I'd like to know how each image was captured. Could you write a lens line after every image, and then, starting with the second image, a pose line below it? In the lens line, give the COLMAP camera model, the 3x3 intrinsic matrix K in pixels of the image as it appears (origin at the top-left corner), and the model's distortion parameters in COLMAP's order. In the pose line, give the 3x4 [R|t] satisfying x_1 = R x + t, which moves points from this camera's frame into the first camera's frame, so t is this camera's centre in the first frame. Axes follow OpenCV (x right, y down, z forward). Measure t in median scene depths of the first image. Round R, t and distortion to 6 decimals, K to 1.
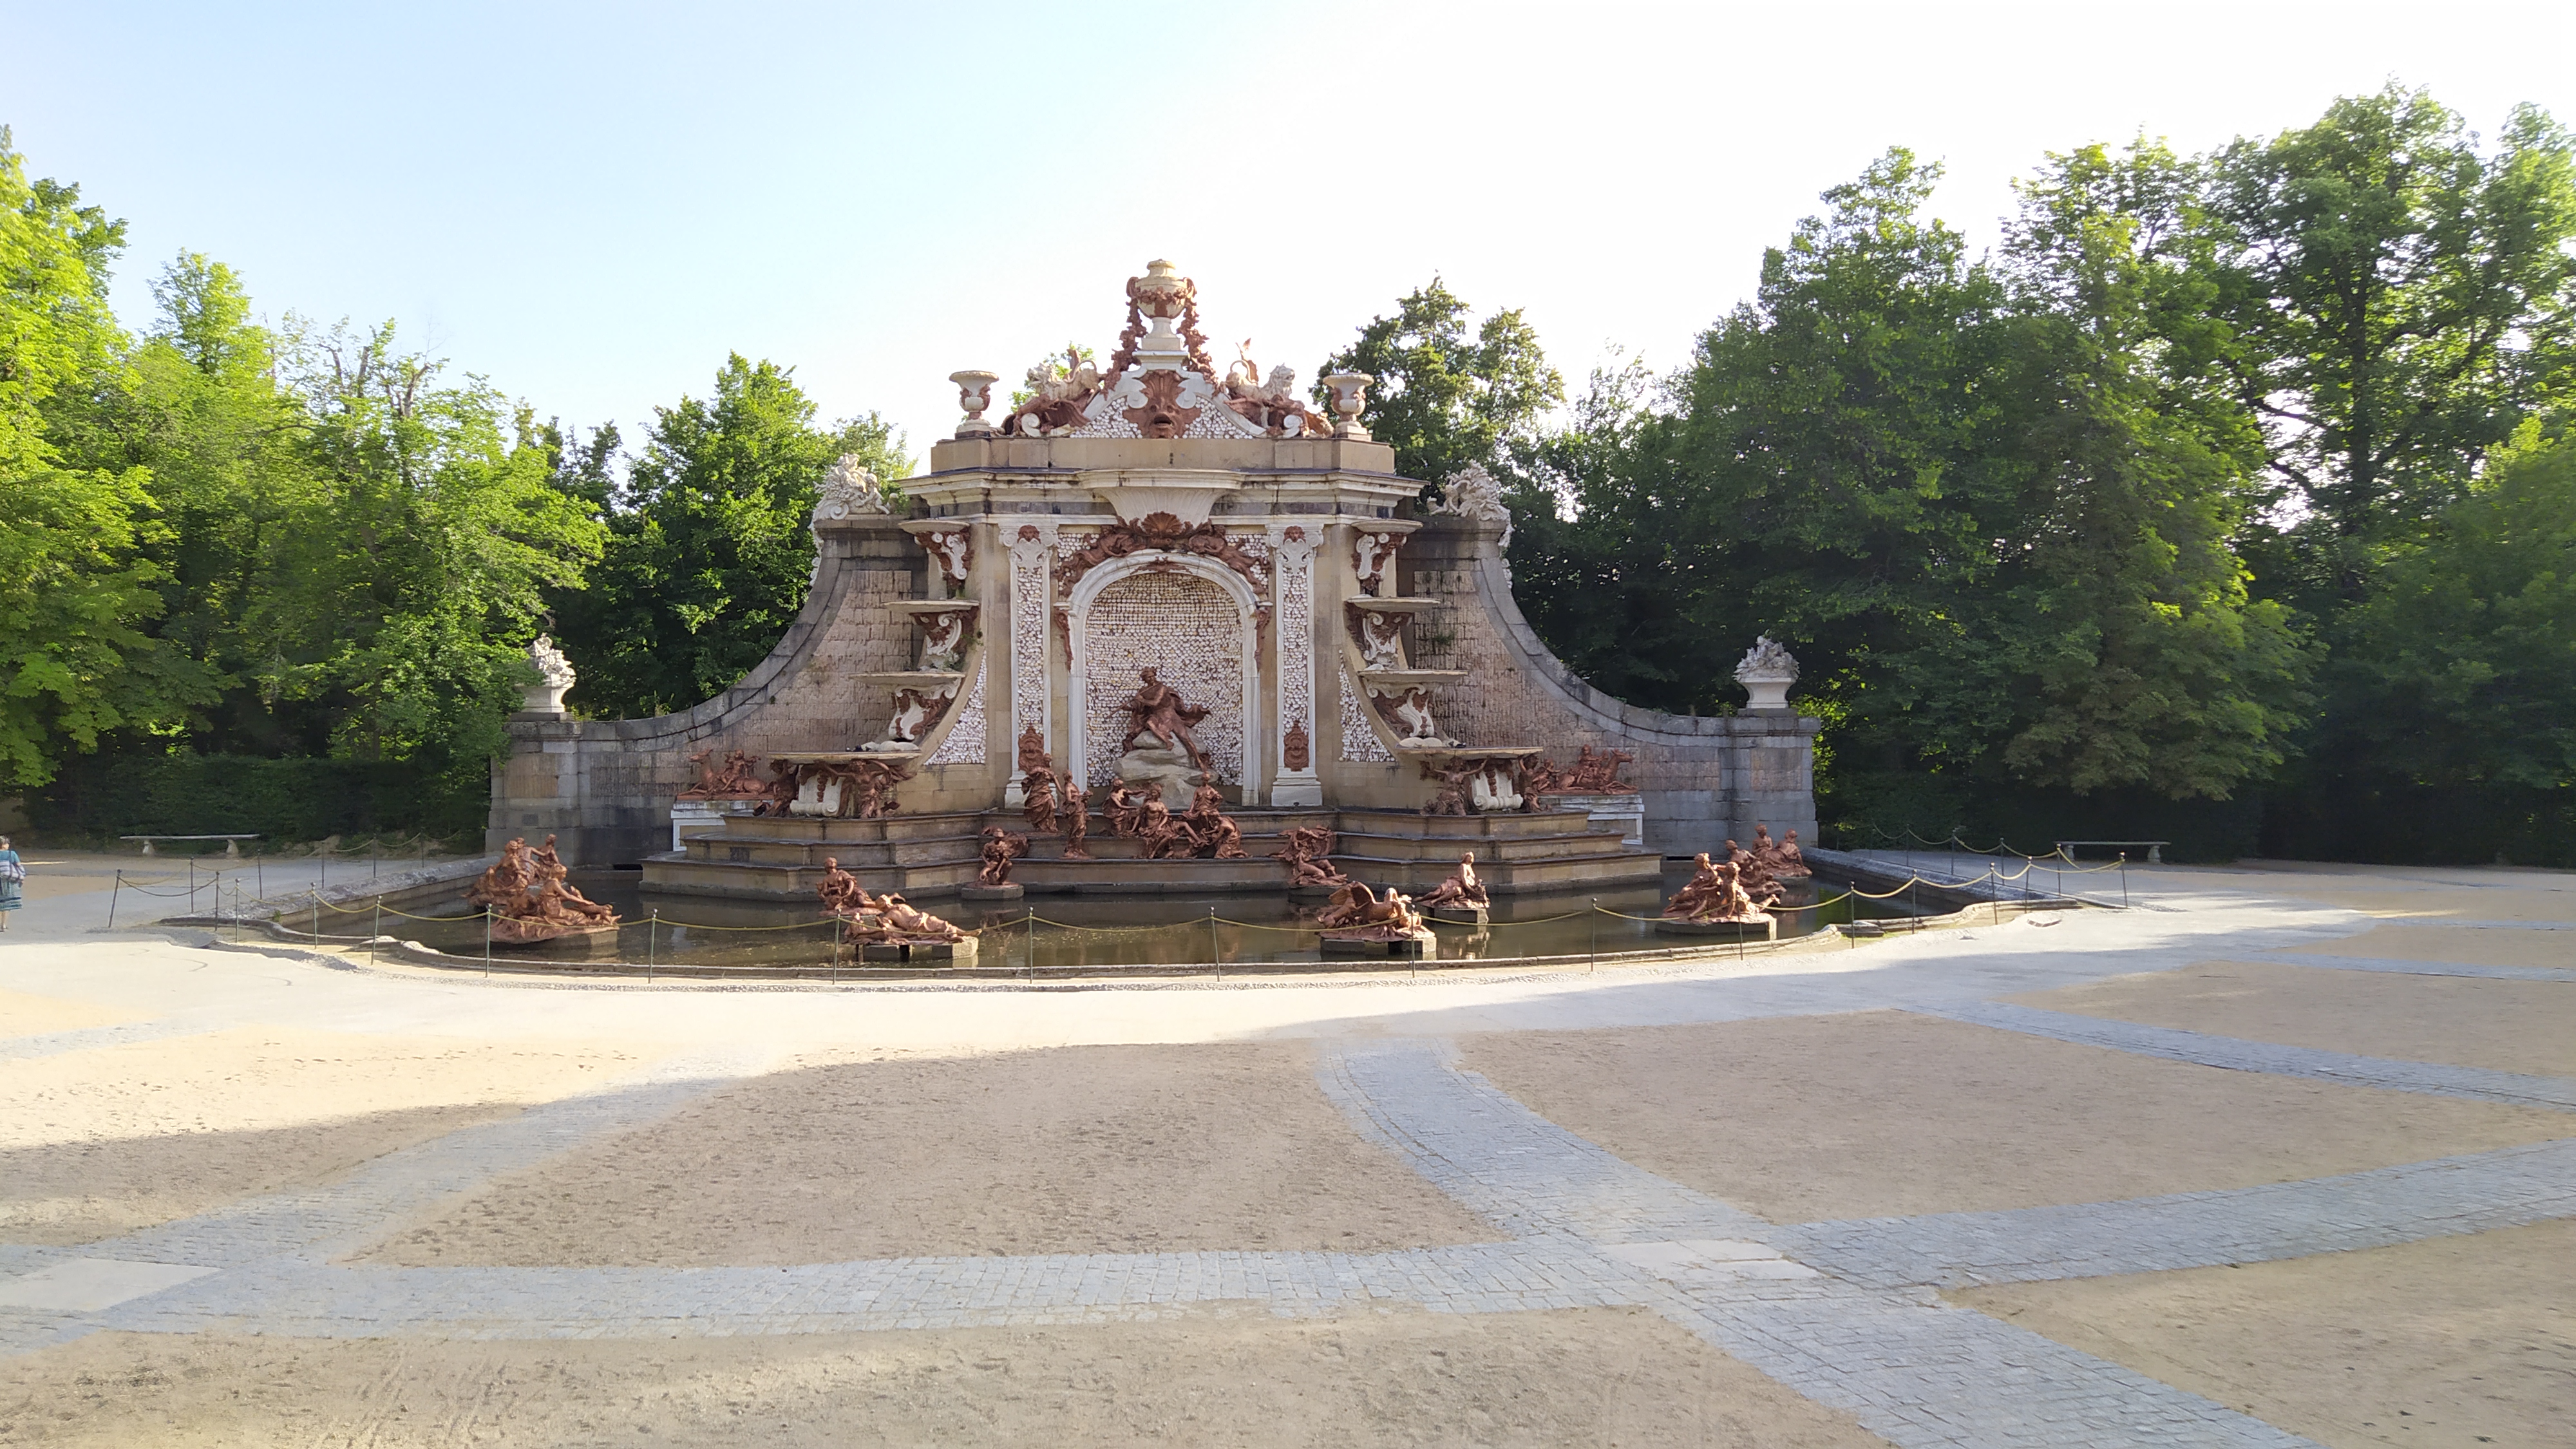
lens RADIAL K [[1919.4, 0, 1301.4], [0, 1919.4, 725.0], [0, 0, 1]] dist [0.107038, -0.161127]
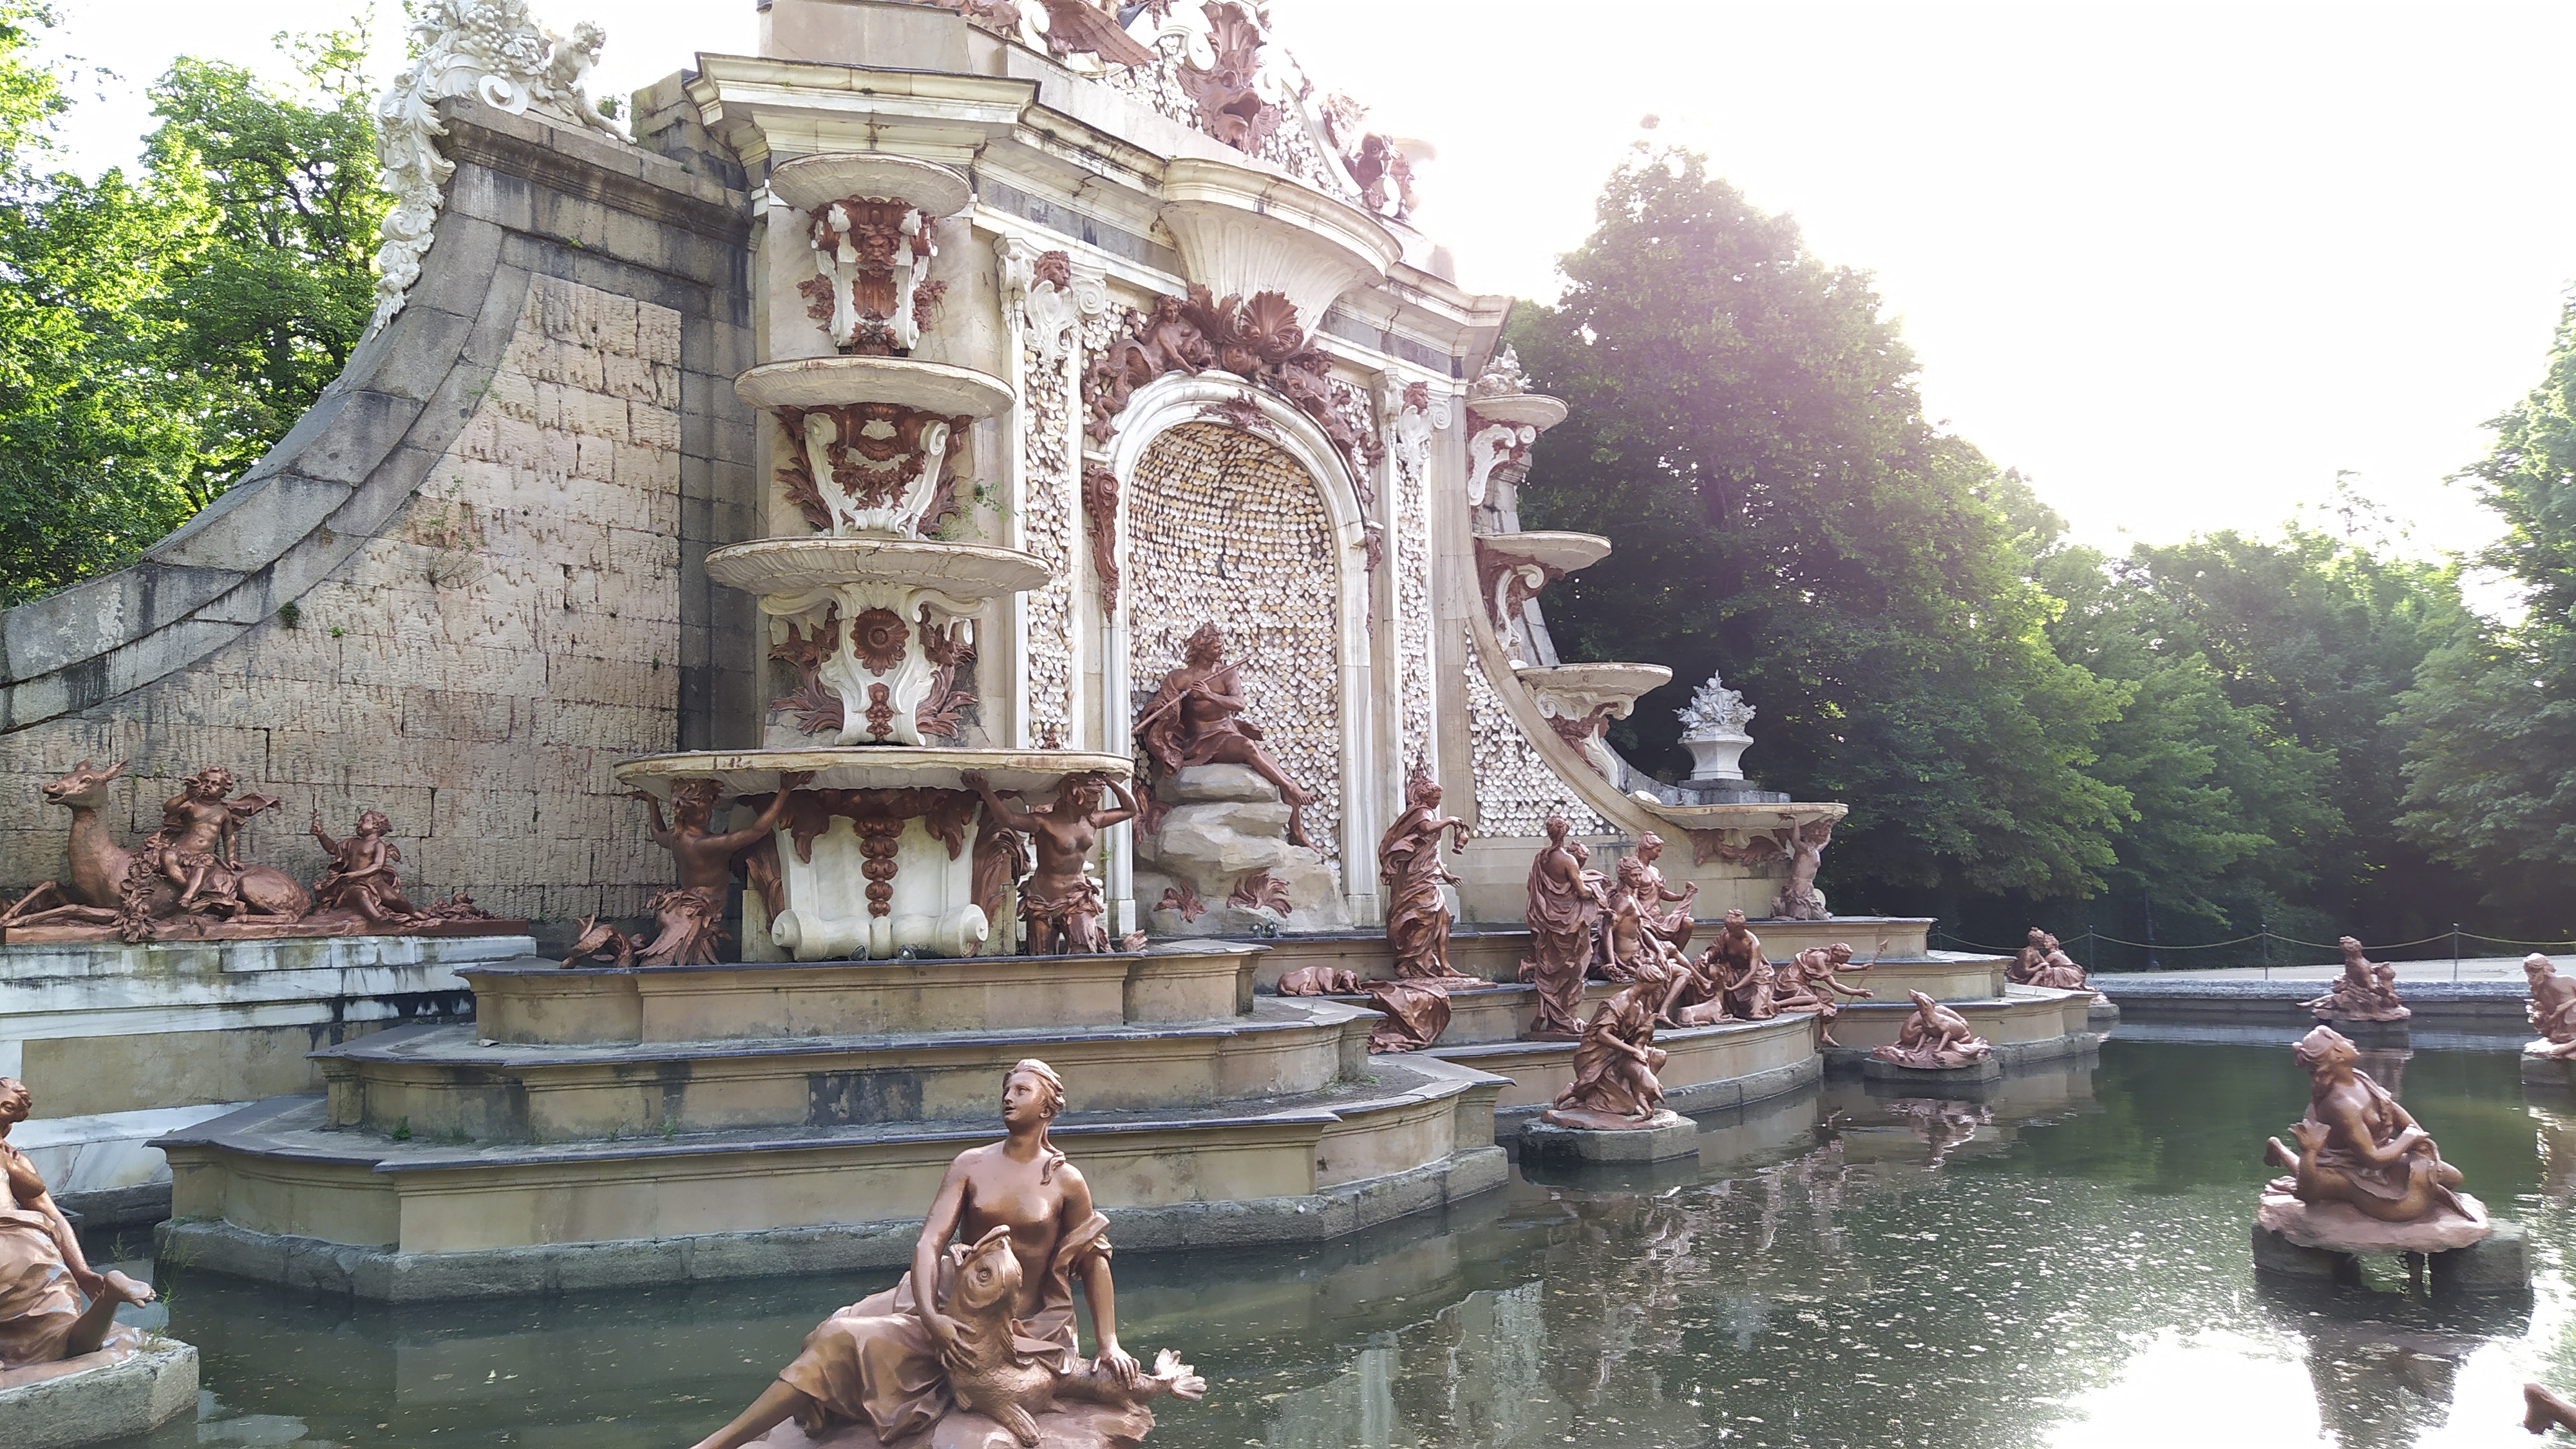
lens RADIAL K [[1908.3, 0, 1288.0], [0, 1908.3, 724.5], [0, 0, 1]] dist [0.105053, -0.157230]
pose [[0.651614, 0.061862, 0.756024, -0.412435], [0.017502, 0.995177, -0.096516, 0.037728], [-0.758349, 0.076124, 0.647389, 0.696890]]
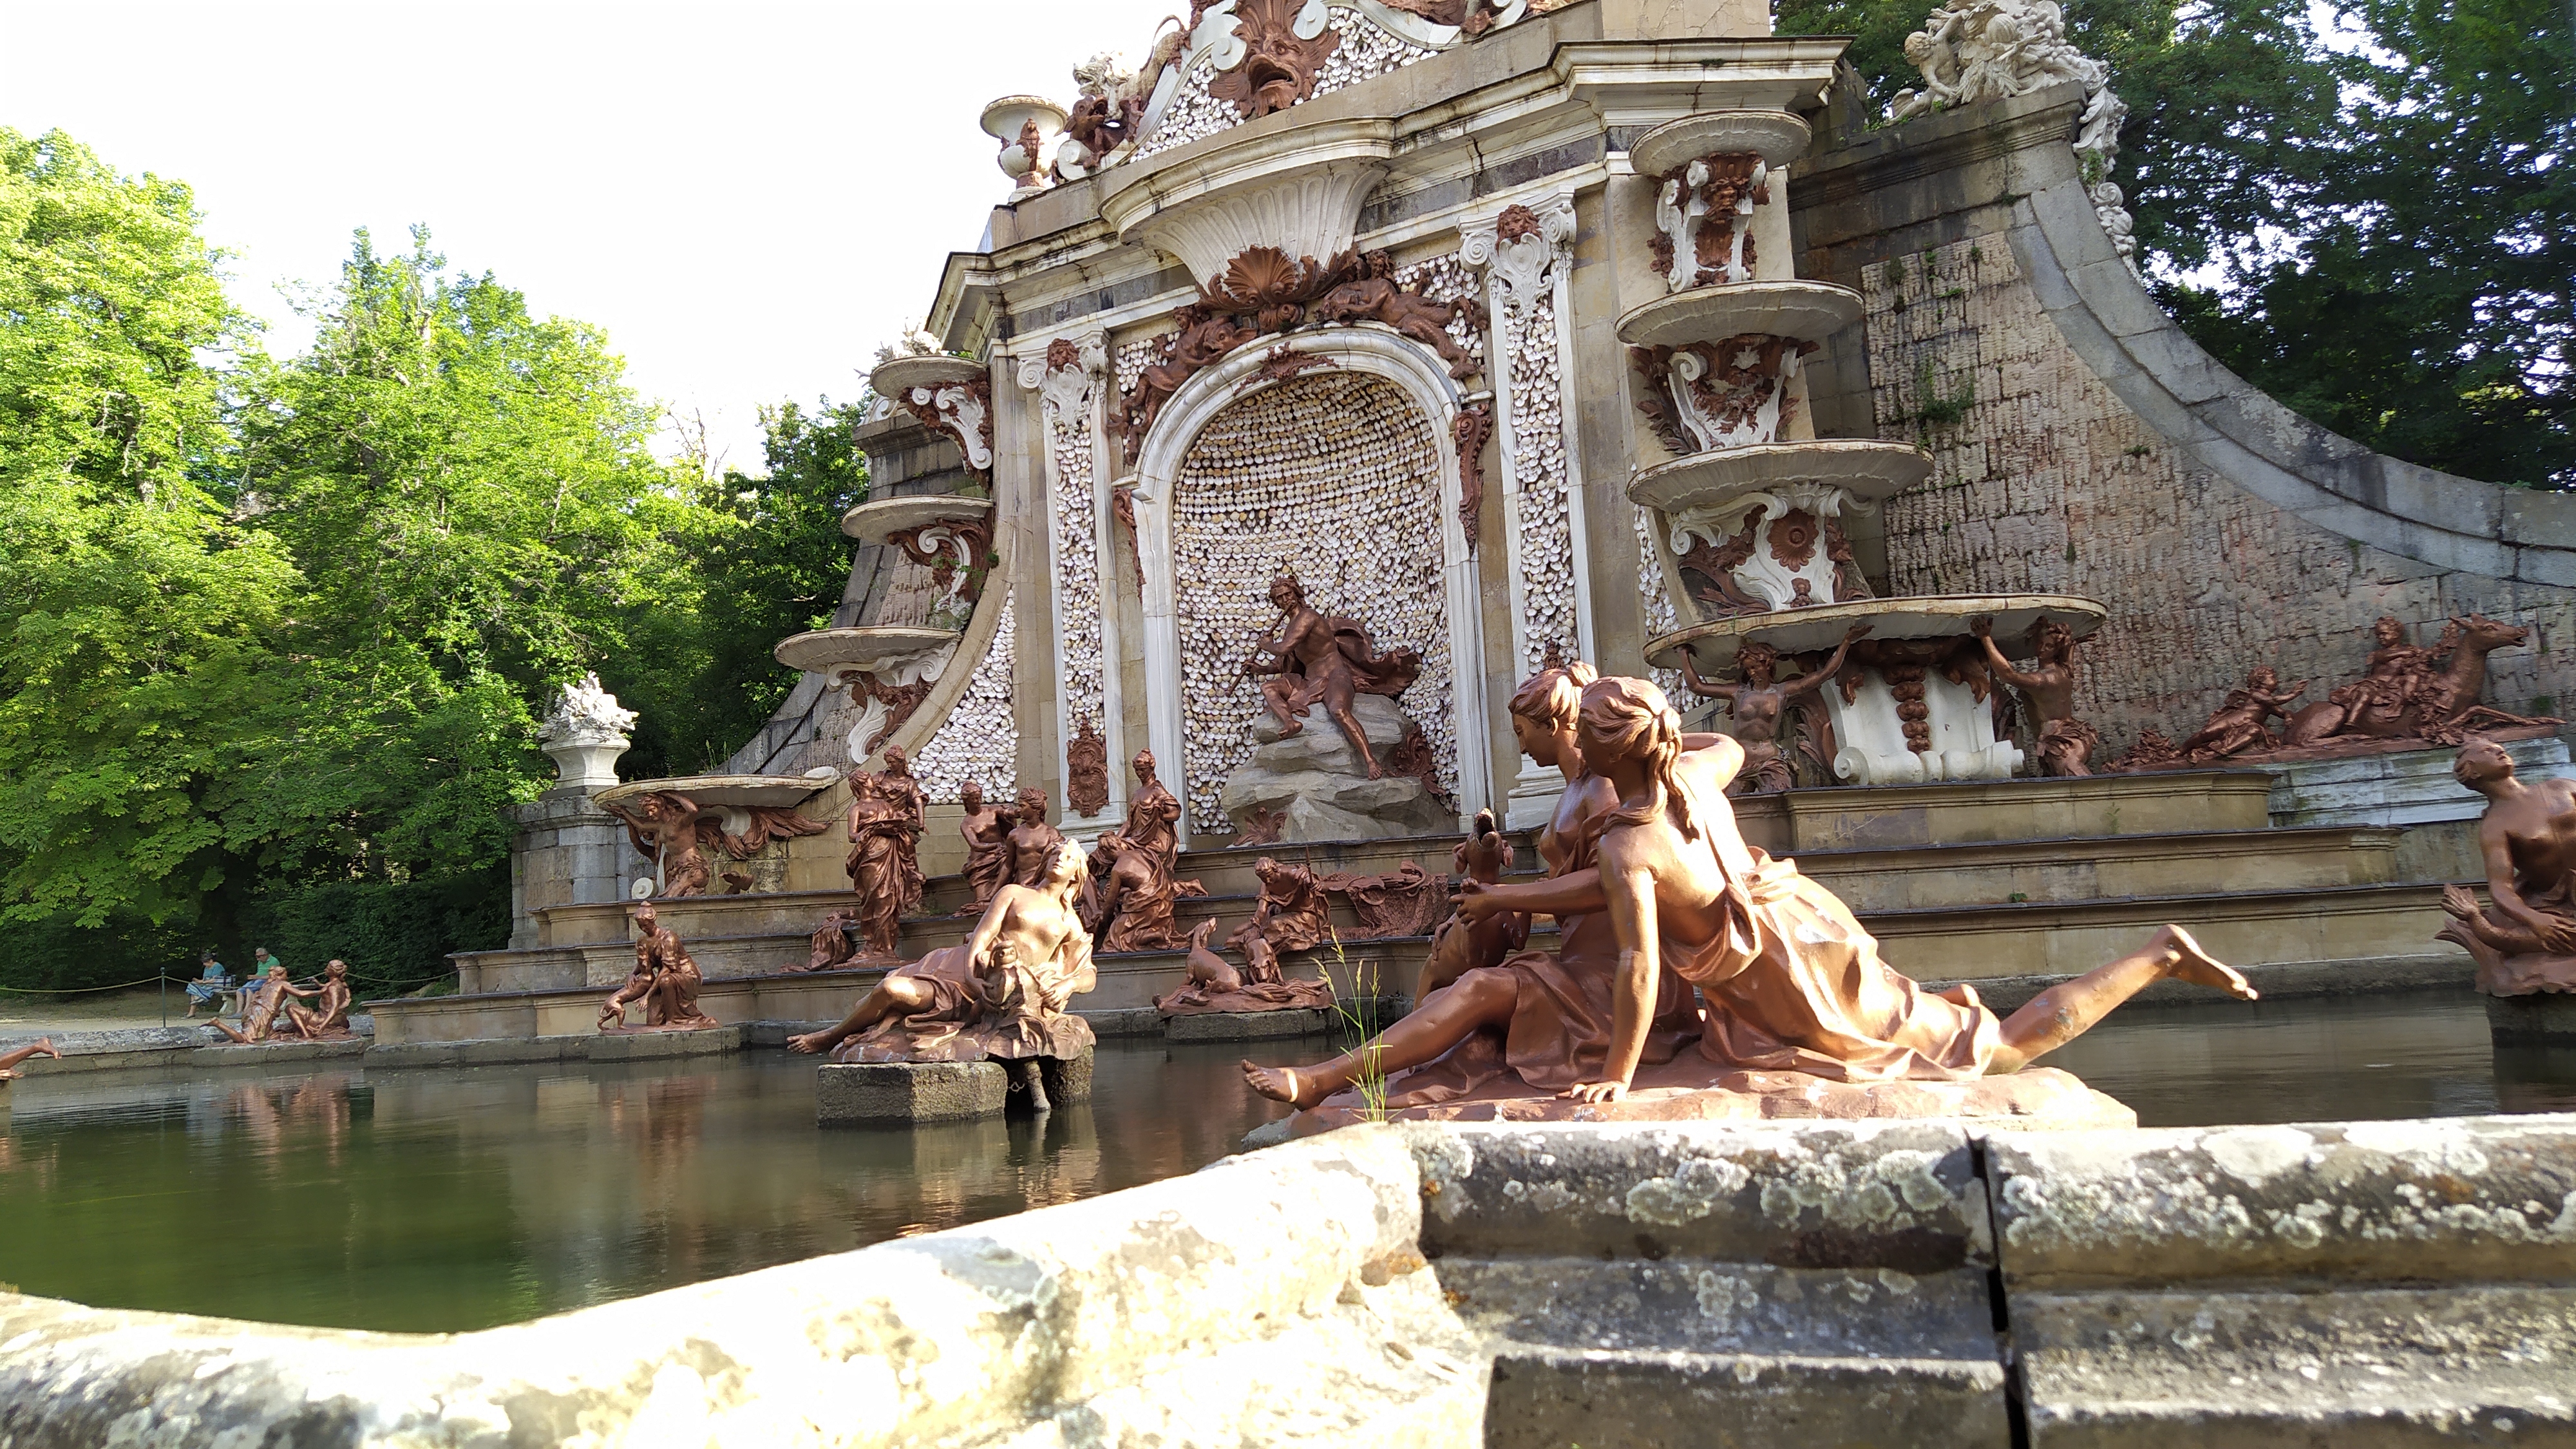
lens RADIAL K [[1908.3, 0, 1288.0], [0, 1908.3, 724.5], [0, 0, 1]] dist [0.105053, -0.157230]
pose [[0.803233, -0.110415, -0.585342, 0.199981], [0.051670, 0.991881, -0.116198, 0.062756], [0.593420, 0.063090, 0.802417, 0.620557]]
